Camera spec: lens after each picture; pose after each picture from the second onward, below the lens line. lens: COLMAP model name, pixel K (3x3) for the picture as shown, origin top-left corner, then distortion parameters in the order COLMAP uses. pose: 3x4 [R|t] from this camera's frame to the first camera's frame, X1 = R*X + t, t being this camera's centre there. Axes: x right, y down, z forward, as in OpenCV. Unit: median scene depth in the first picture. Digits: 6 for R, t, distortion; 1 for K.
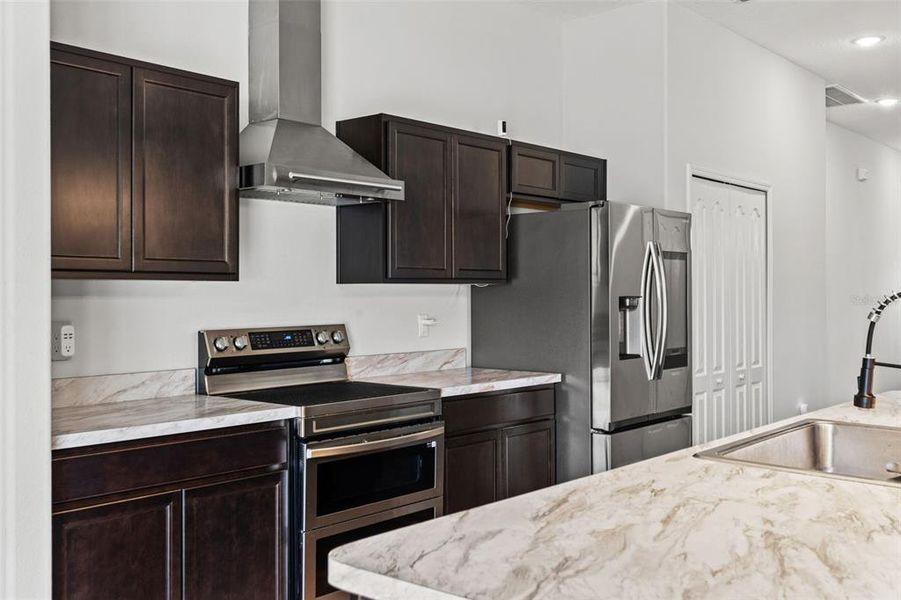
lens RADIAL K [[894.4, 0, 450.7], [0, 894.4, 297.6], [0, 0, 1]] dist [-0.002964, 0.000000]
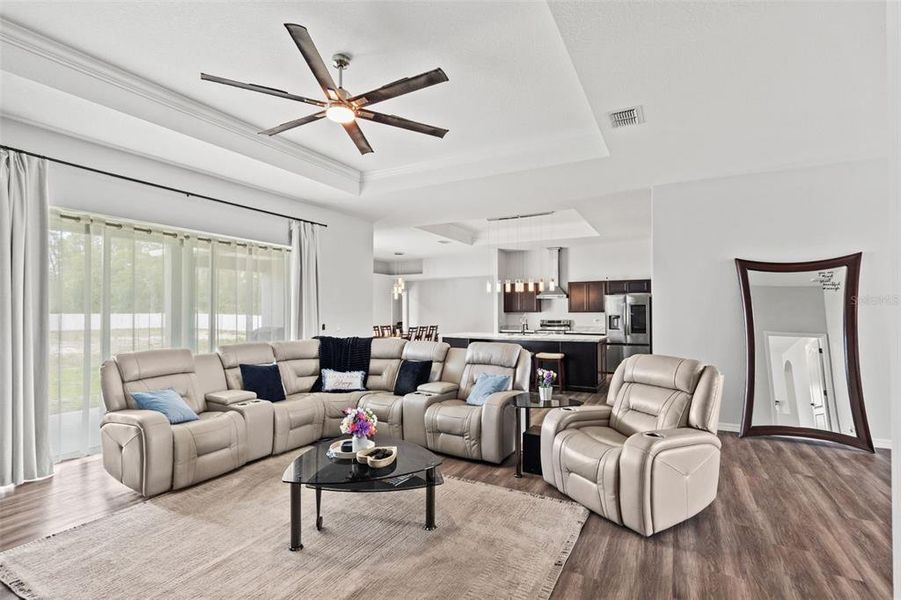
lens RADIAL K [[420.6, 0, 446.1], [0, 420.6, 305.2], [0, 0, 1]] dist [-0.005175, -0.000323]
pose [[0.207806, -0.011694, -0.978100, 2.302804], [-0.003137, 0.999915, -0.012621, -0.026629], [0.978165, 0.005691, 0.207752, -0.284868]]
